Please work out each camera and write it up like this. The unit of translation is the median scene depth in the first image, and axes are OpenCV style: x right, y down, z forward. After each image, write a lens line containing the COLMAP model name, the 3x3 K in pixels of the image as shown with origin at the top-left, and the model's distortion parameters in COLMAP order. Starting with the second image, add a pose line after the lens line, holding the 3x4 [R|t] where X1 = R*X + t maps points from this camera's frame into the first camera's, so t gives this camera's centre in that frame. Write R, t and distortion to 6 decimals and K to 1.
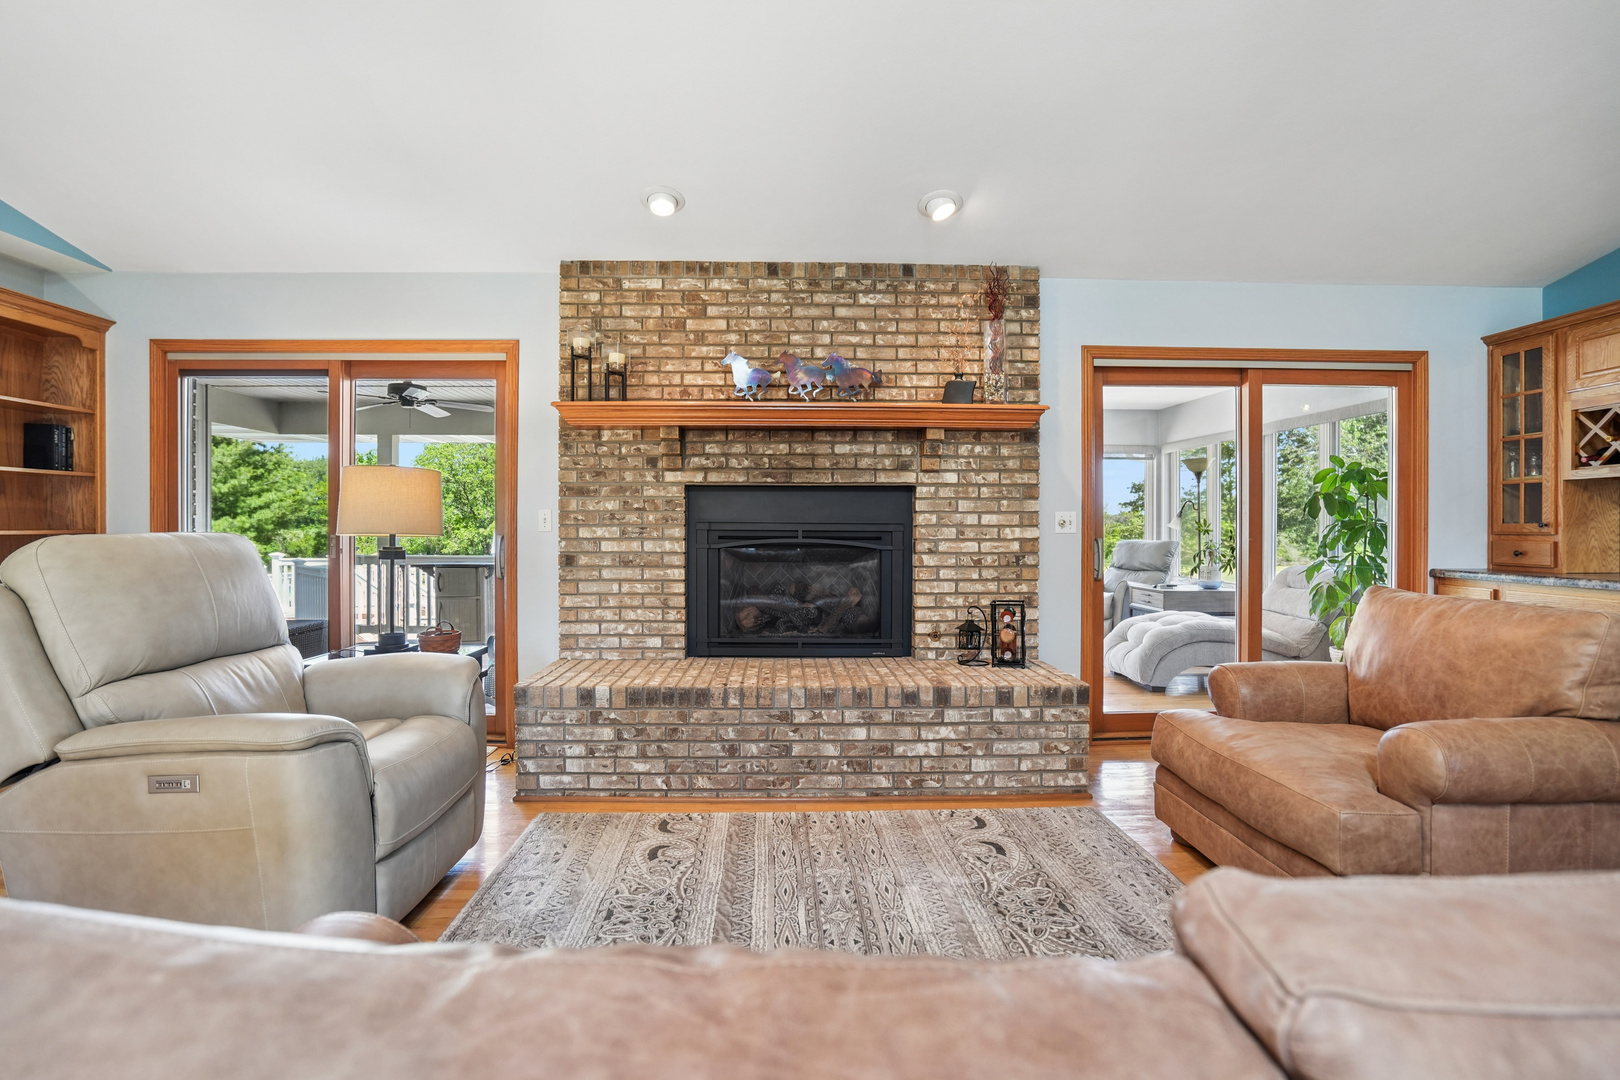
lens RADIAL K [[754.9, 0, 801.5], [0, 754.9, 528.8], [0, 0, 1]] dist [-0.046328, 0.014589]
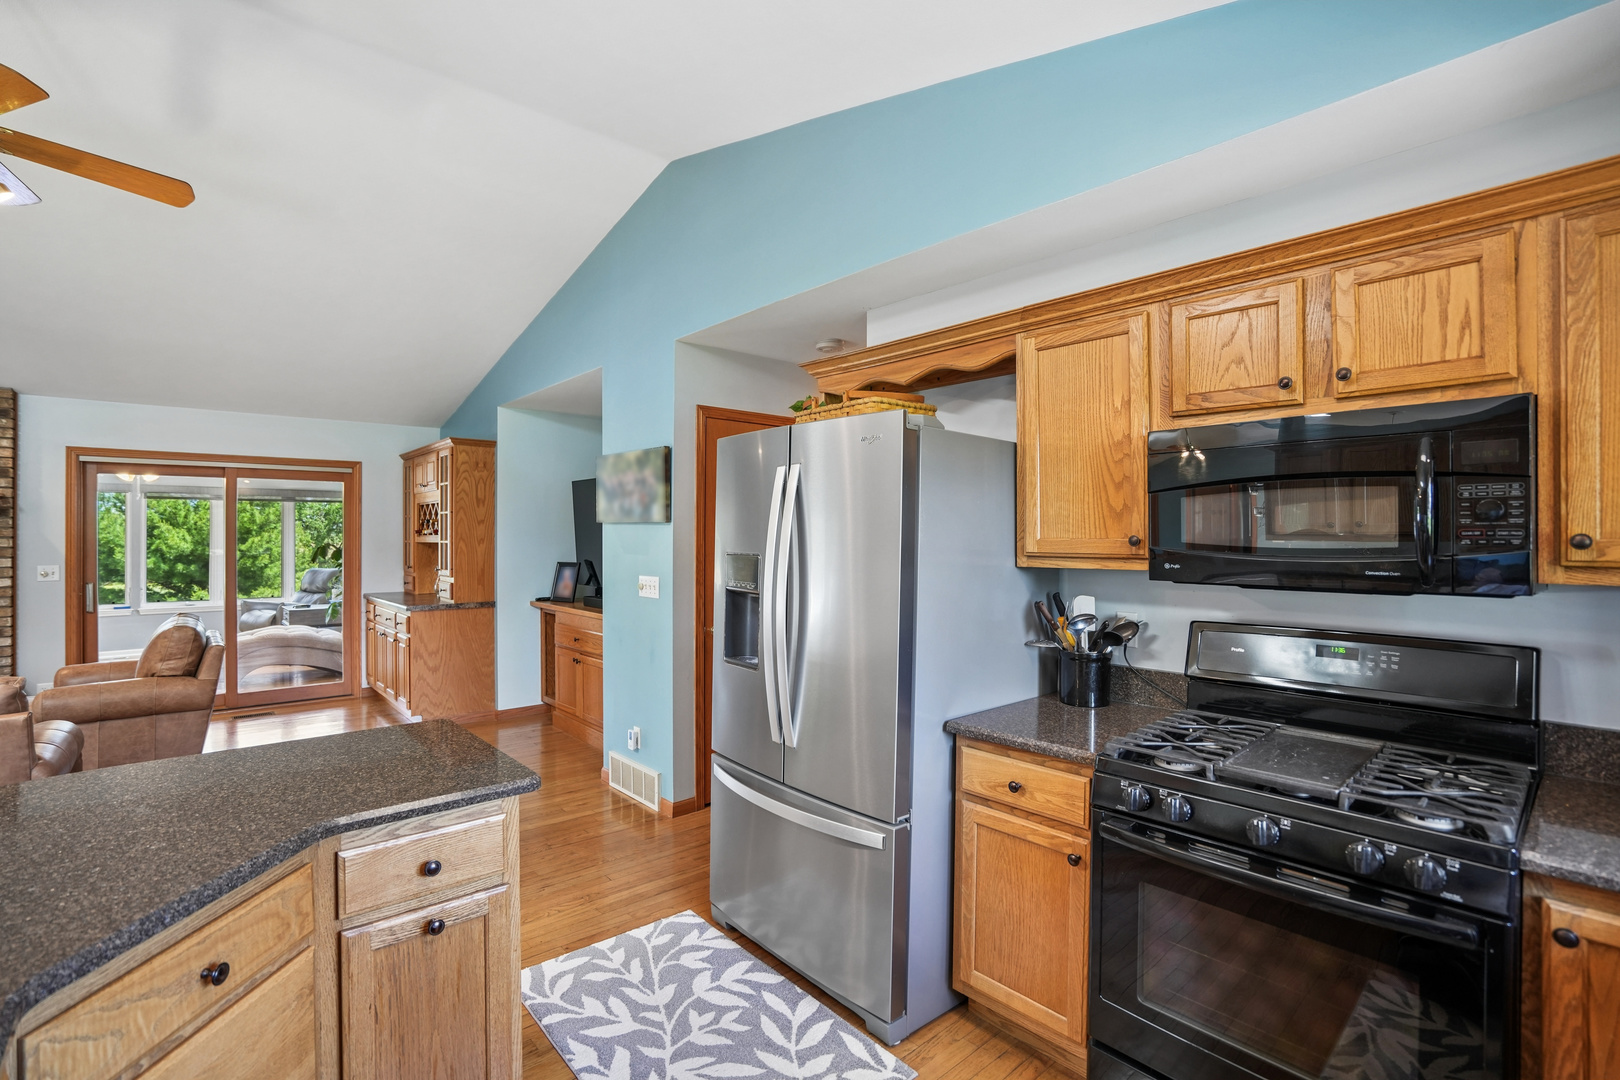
lens RADIAL K [[754.9, 0, 811.8], [0, 754.9, 536.9], [0, 0, 1]] dist [-0.046328, 0.014589]
pose [[0.767677, -0.002453, 0.640833, 0.592061], [0.002433, 0.999997, 0.000914, -0.076614], [-0.640833, 0.000858, 0.767680, -0.966723]]
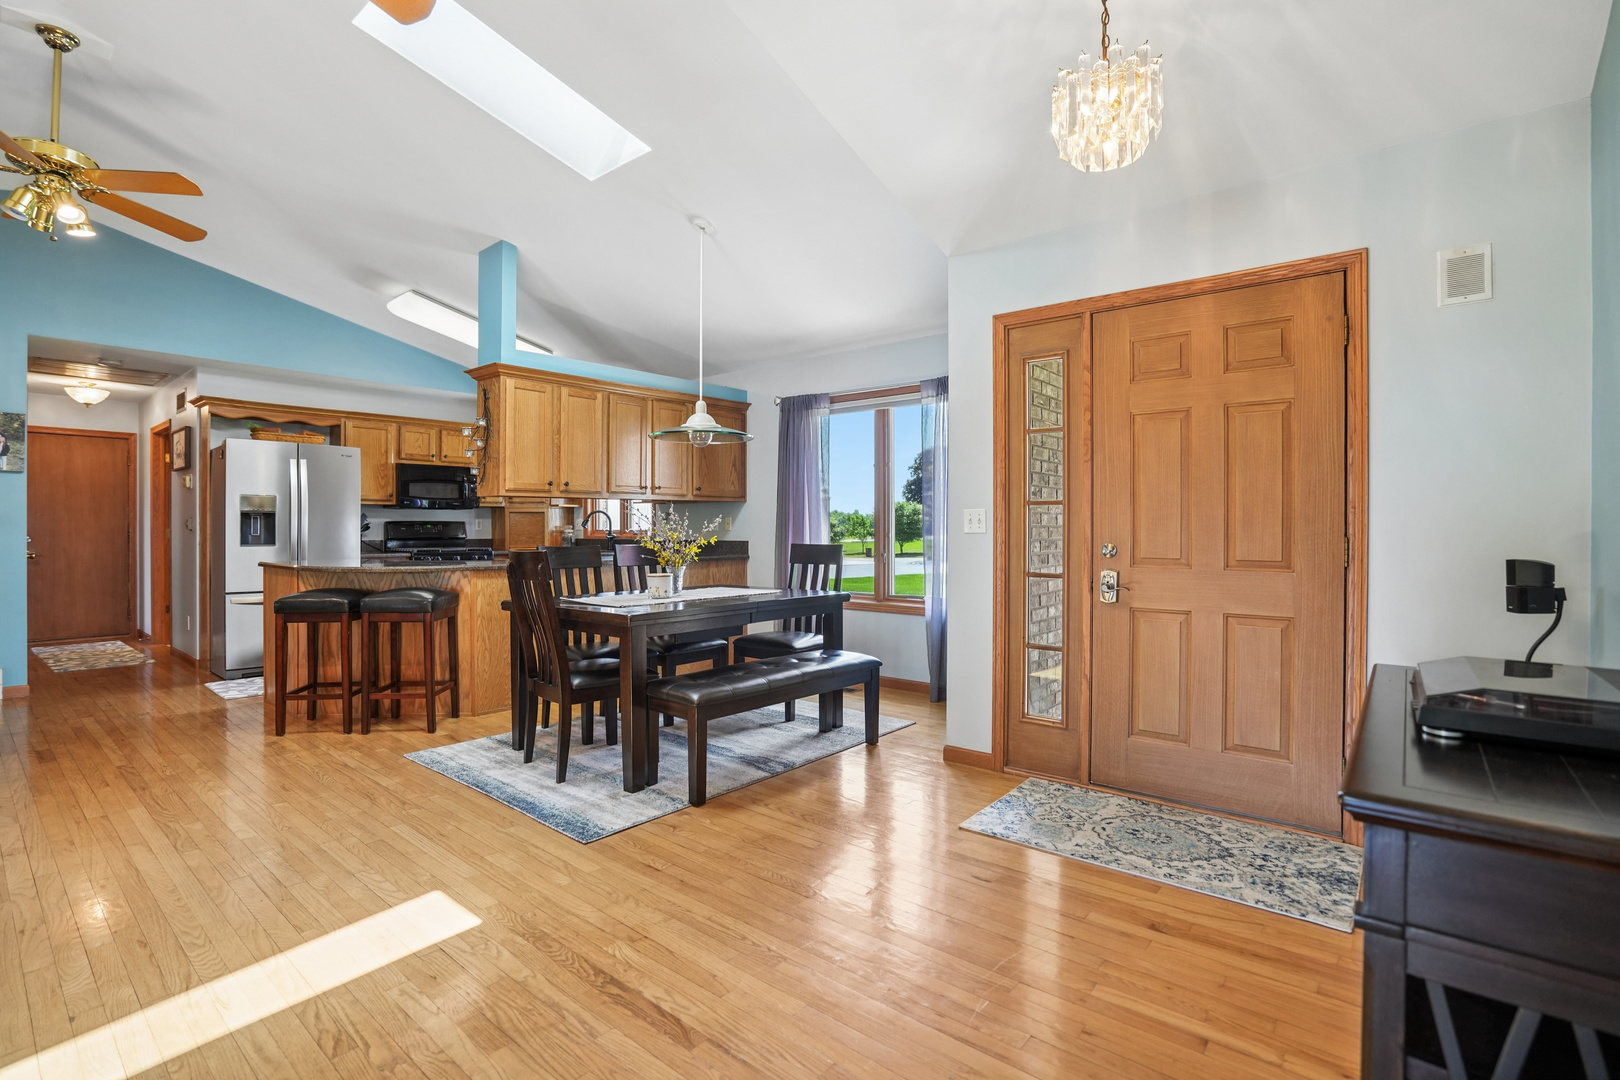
lens RADIAL K [[754.9, 0, 809.2], [0, 754.9, 532.2], [0, 0, 1]] dist [-0.046328, 0.014589]
pose [[-0.745947, -0.008033, 0.665957, -0.812401], [-0.000827, 0.999938, 0.011135, -0.004375], [-0.666005, 0.007755, -0.745907, -0.019046]]
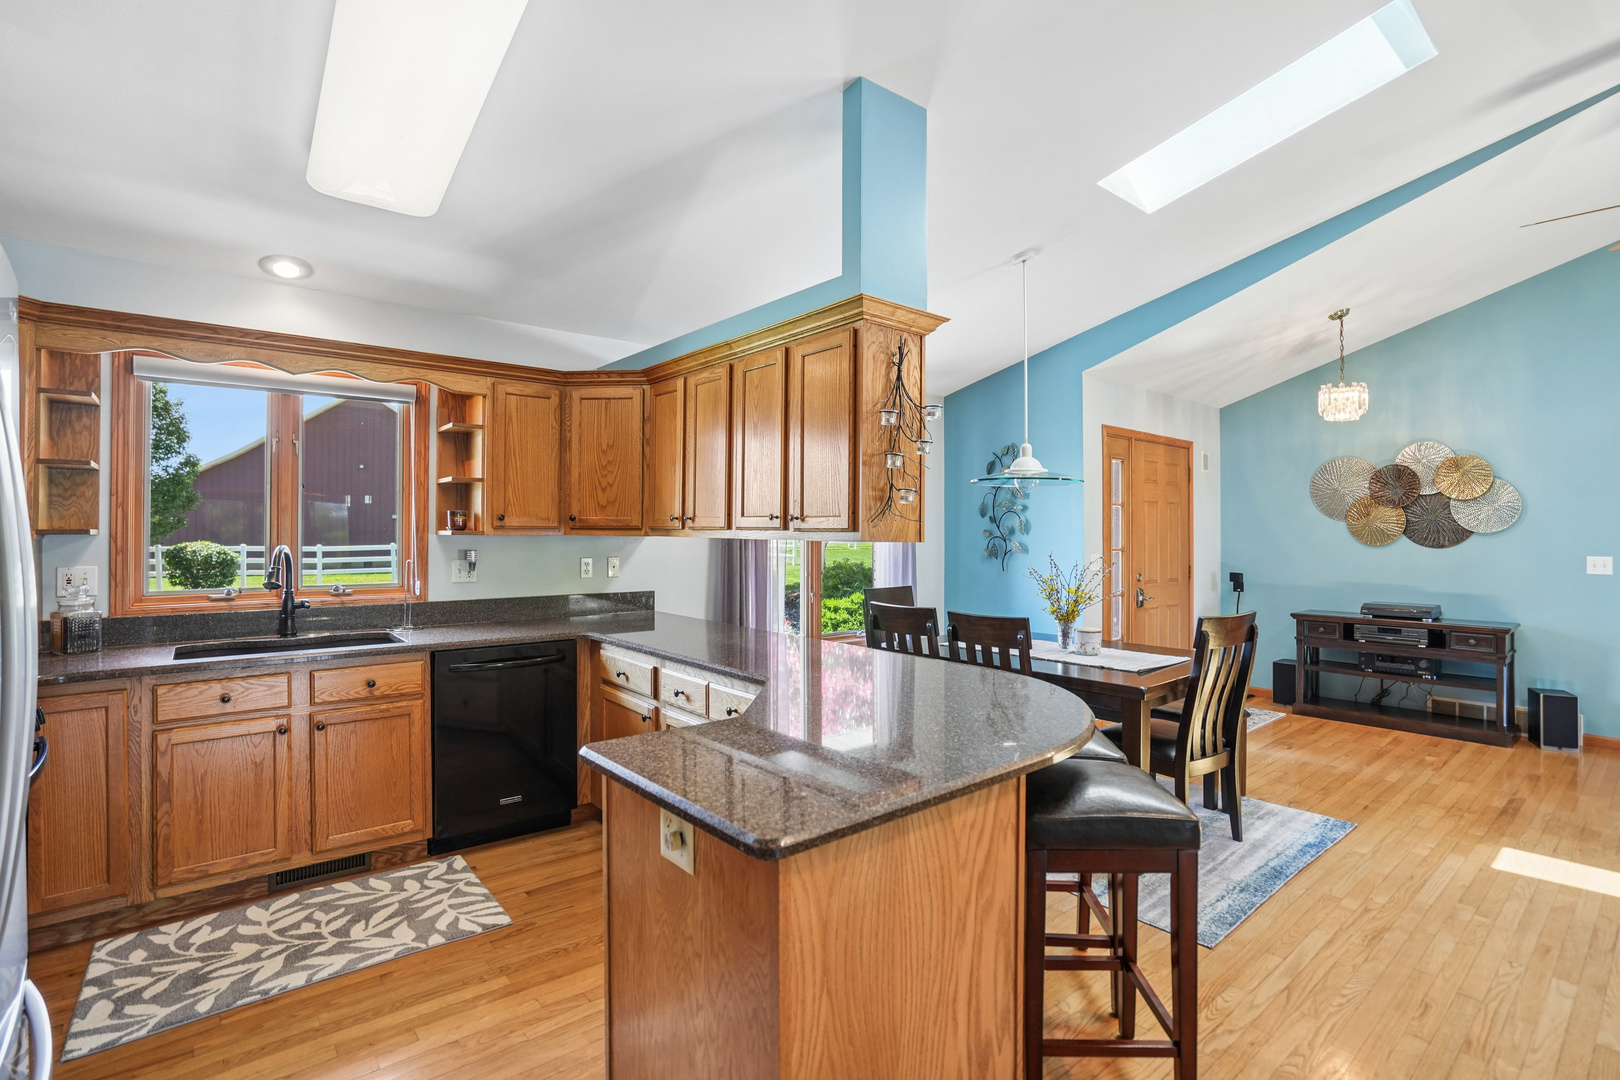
lens RADIAL K [[754.9, 0, 802.5], [0, 754.9, 539.4], [0, 0, 1]] dist [-0.046328, 0.014589]
pose [[-0.799131, -0.001589, -0.601154, 0.917250], [-0.008961, 0.999917, 0.009269, -0.058136], [0.601090, 0.012794, -0.799079, -0.092338]]
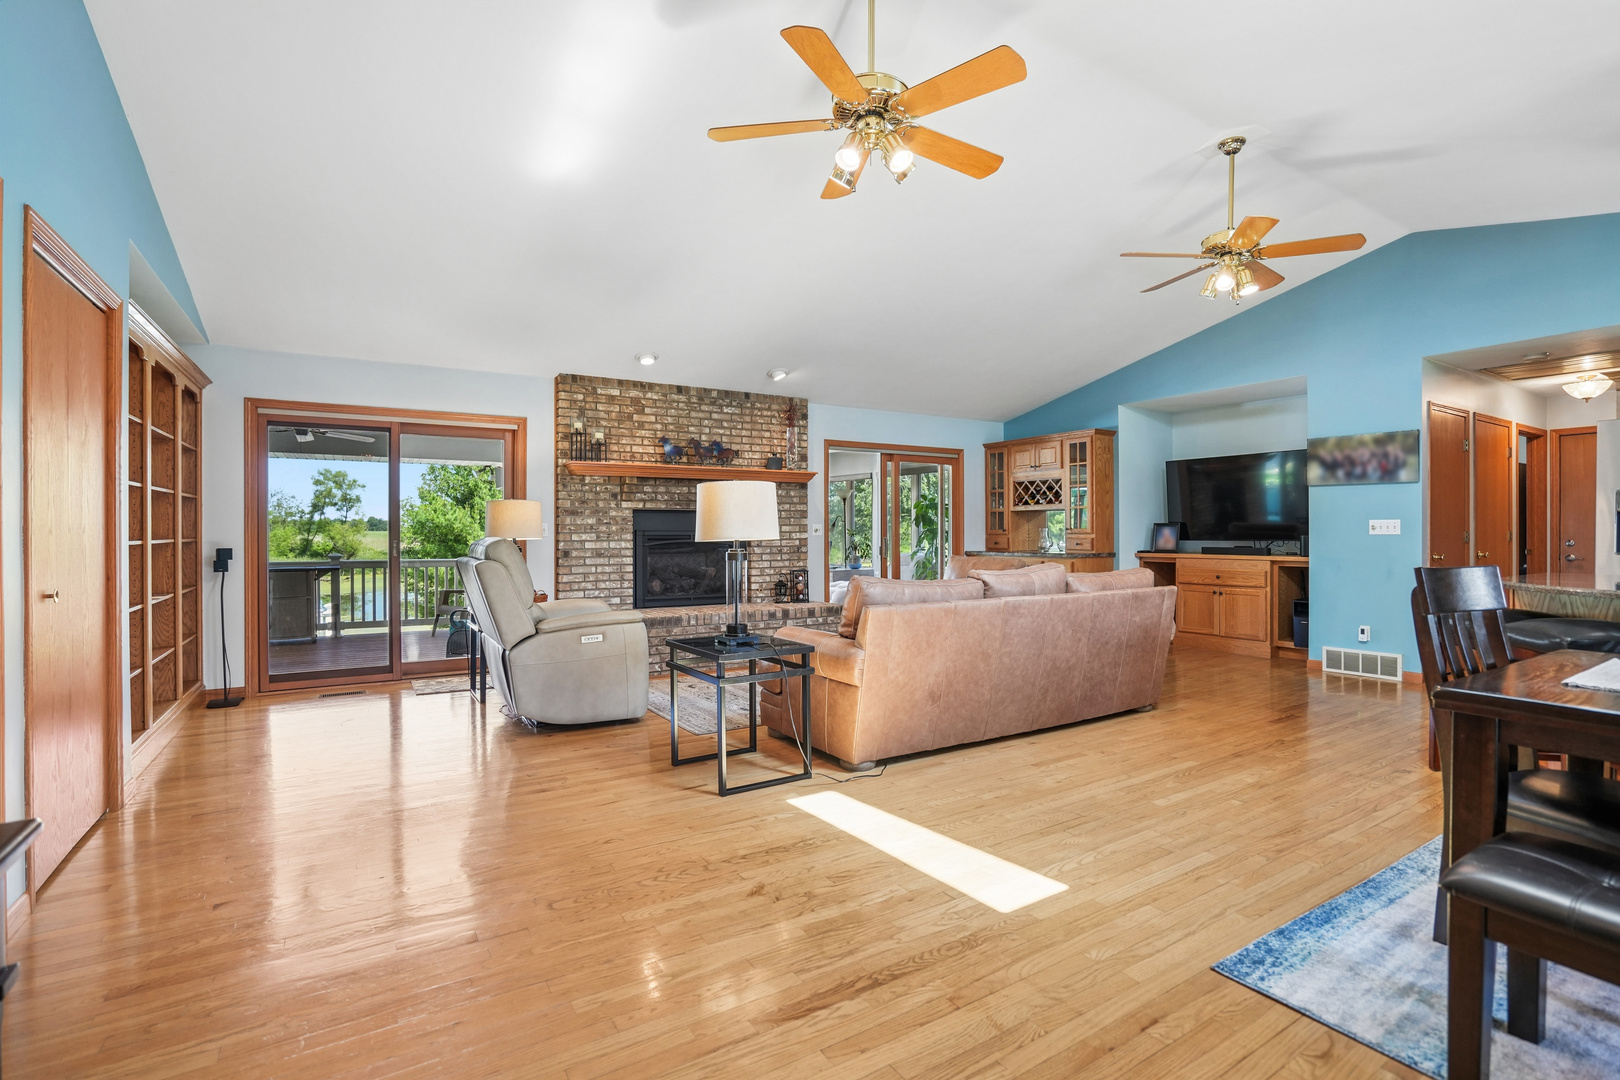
lens RADIAL K [[754.9, 0, 810.4], [0, 754.9, 526.9], [0, 0, 1]] dist [-0.046328, 0.014589]
pose [[0.863069, -0.001892, 0.505083, -0.677505], [0.006602, 0.999950, -0.007535, -0.002057], [-0.505044, 0.009838, 0.863038, -0.705730]]
